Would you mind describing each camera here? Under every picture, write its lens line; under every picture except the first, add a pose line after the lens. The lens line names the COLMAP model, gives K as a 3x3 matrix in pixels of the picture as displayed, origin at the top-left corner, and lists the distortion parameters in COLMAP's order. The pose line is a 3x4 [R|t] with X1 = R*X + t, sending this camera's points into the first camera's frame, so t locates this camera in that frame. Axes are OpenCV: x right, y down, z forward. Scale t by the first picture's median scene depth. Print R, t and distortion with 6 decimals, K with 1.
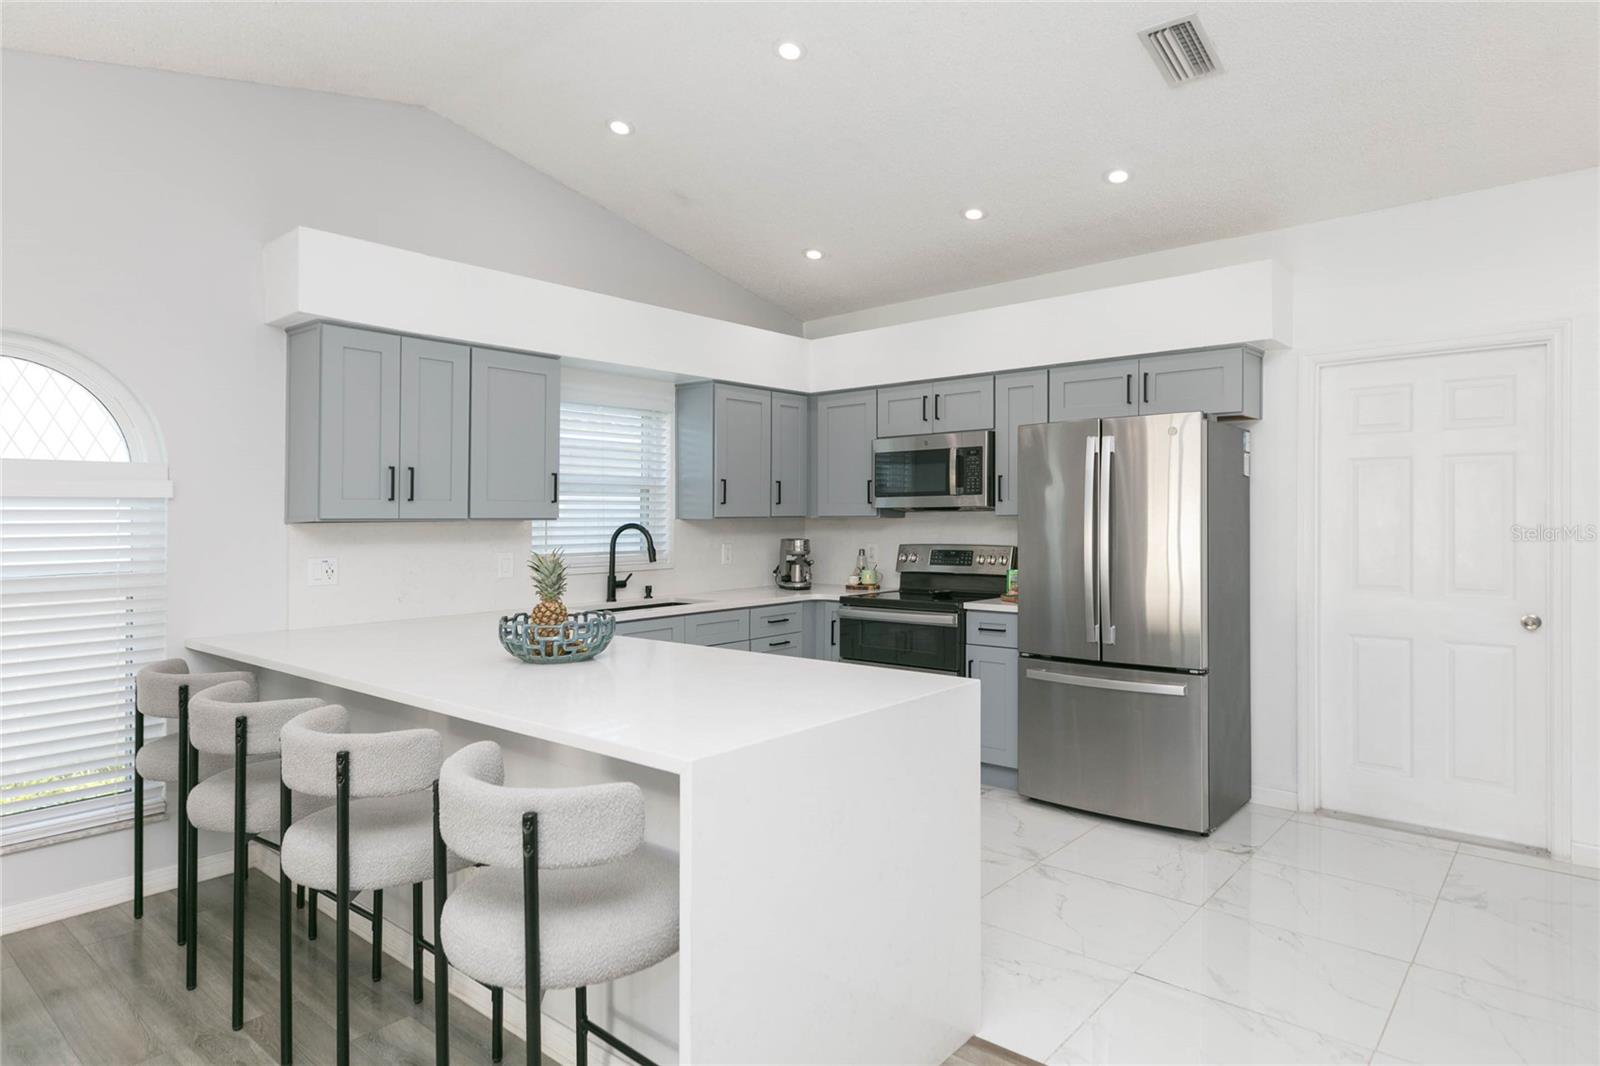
lens RADIAL K [[916.1, 0, 800.2], [0, 916.1, 504.0], [0, 0, 1]] dist [0.012389, -0.000242]
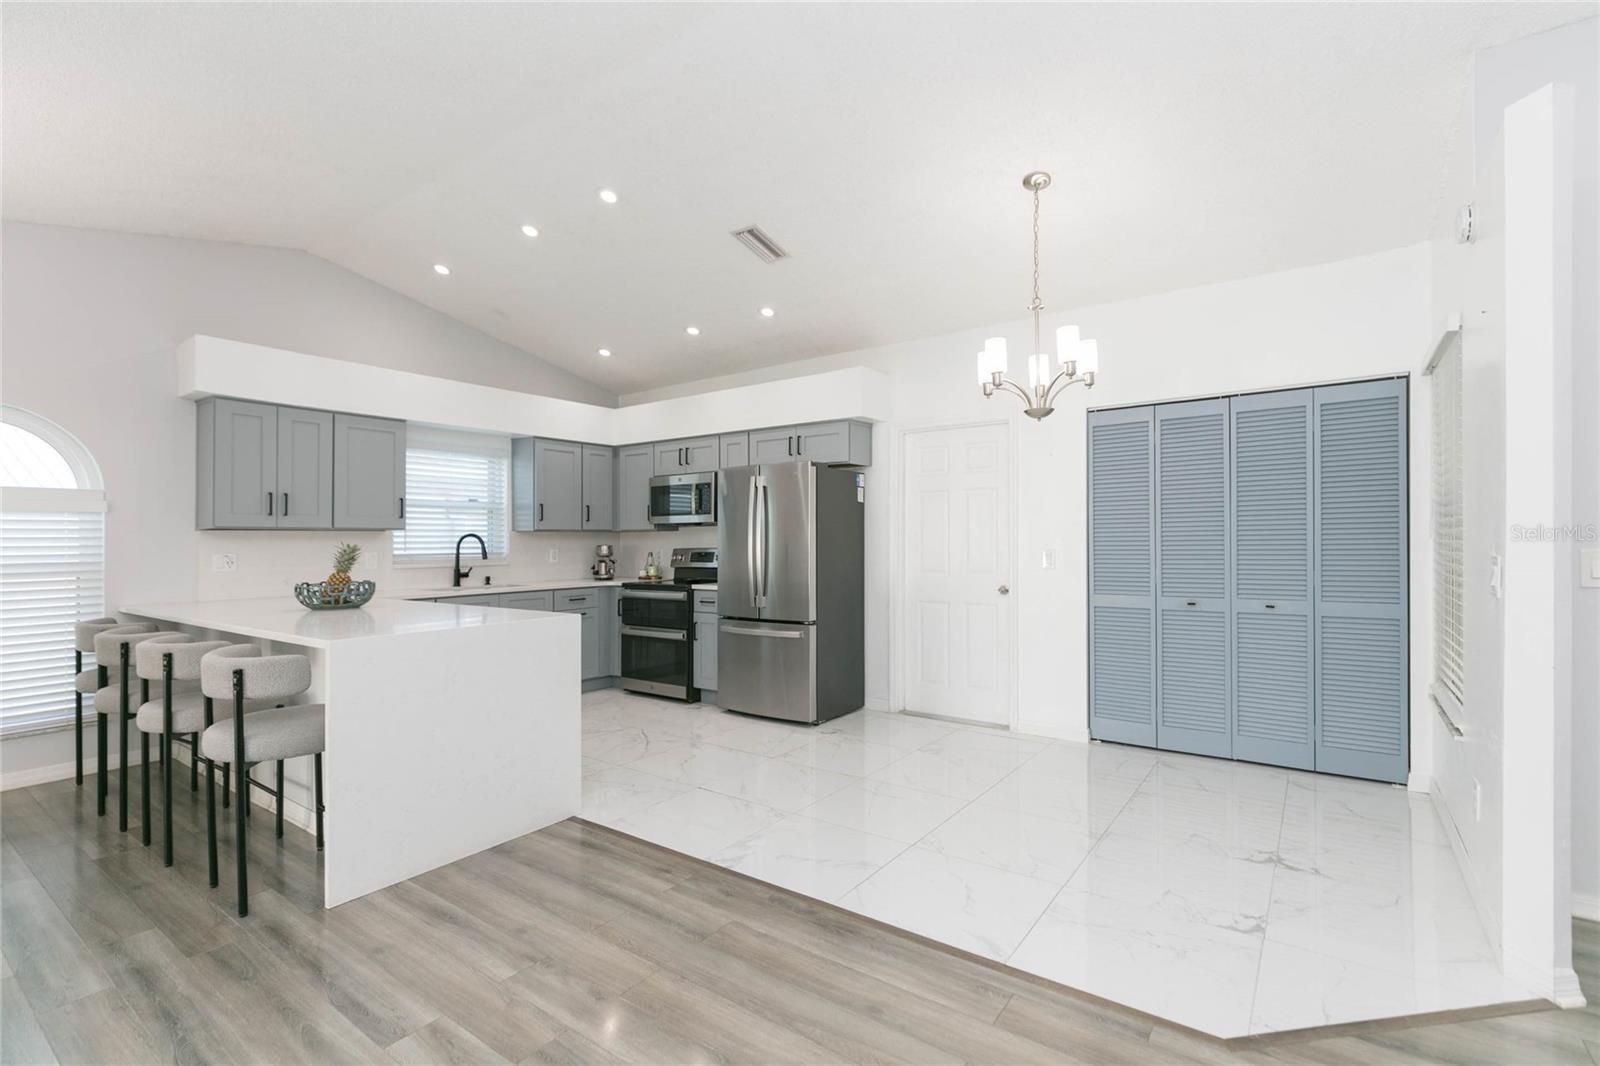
lens RADIAL K [[722.0, 0, 811.5], [0, 722.0, 530.1], [0, 0, 1]] dist [0.002672, 0.000297]
pose [[0.995701, -0.000313, 0.092623, 0.251803], [0.000313, 1.000000, 0.000015, 0.015908], [-0.092623, 0.000014, 0.995701, -0.203322]]
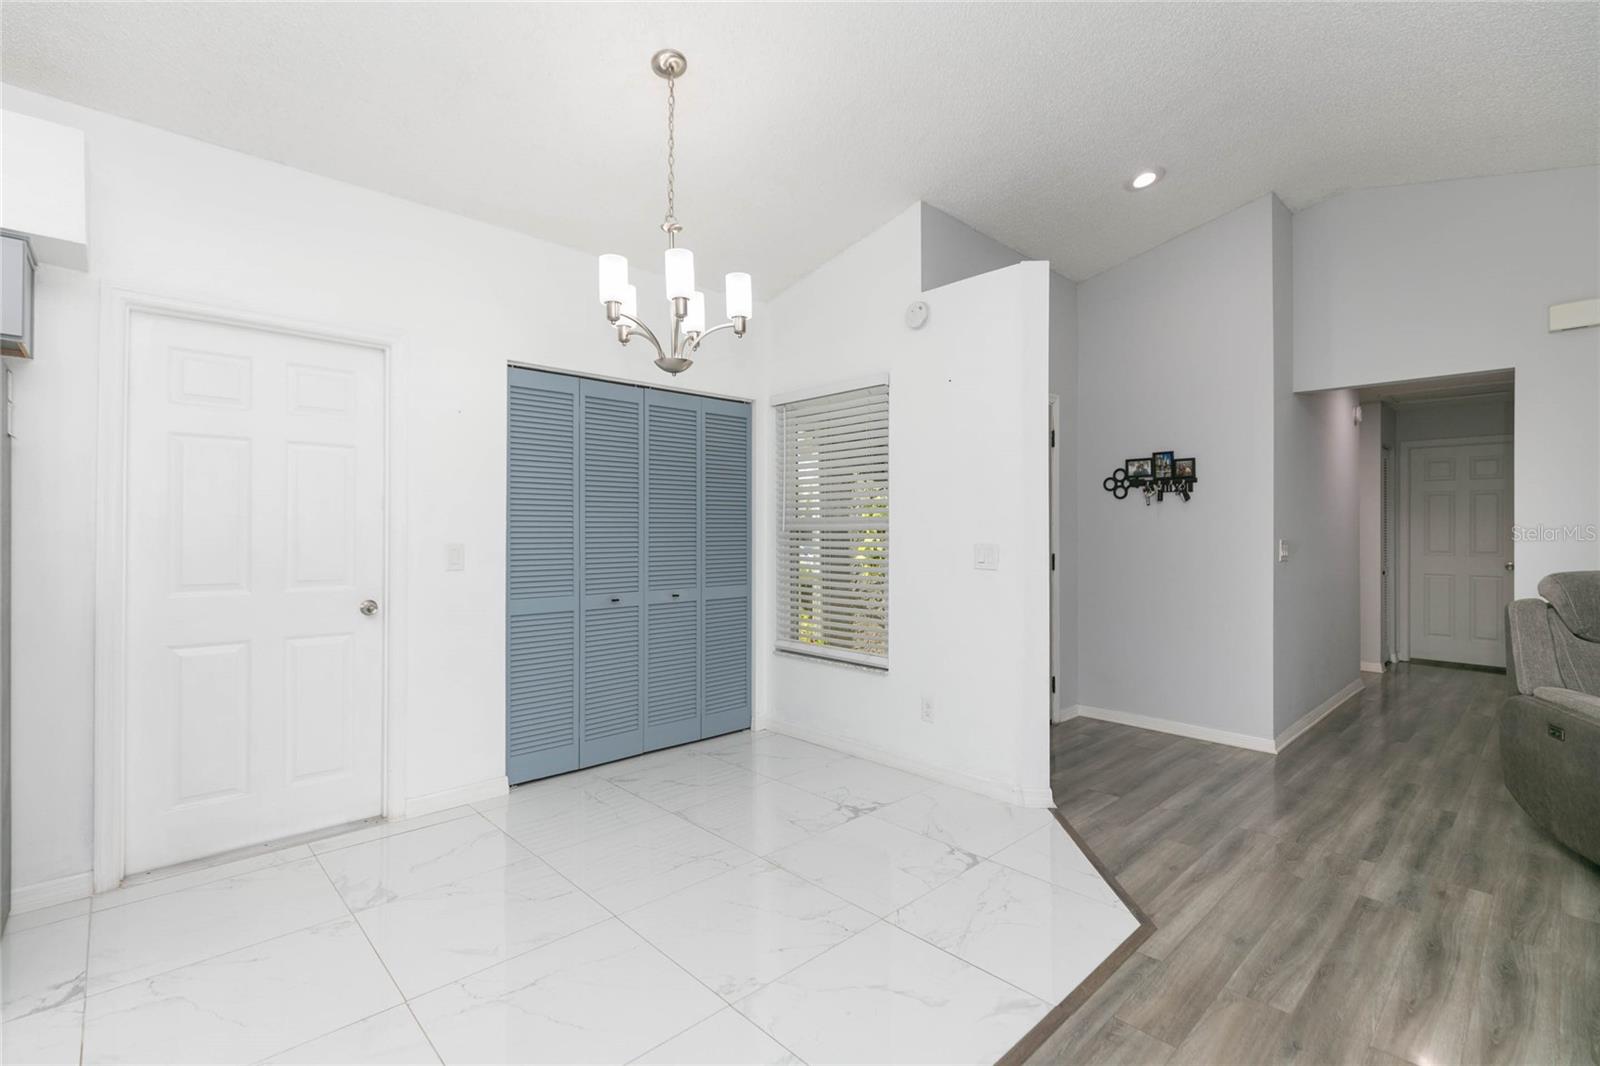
lens RADIAL K [[715.3, 0, 810.1], [0, 715.3, 532.3], [0, 0, 1]] dist [-0.000458, 0.000187]
pose [[0.093214, 0.005773, 0.995629, 0.014314], [-0.017808, 0.999833, -0.004130, 0.027707], [-0.995487, -0.017346, 0.093301, 0.317386]]
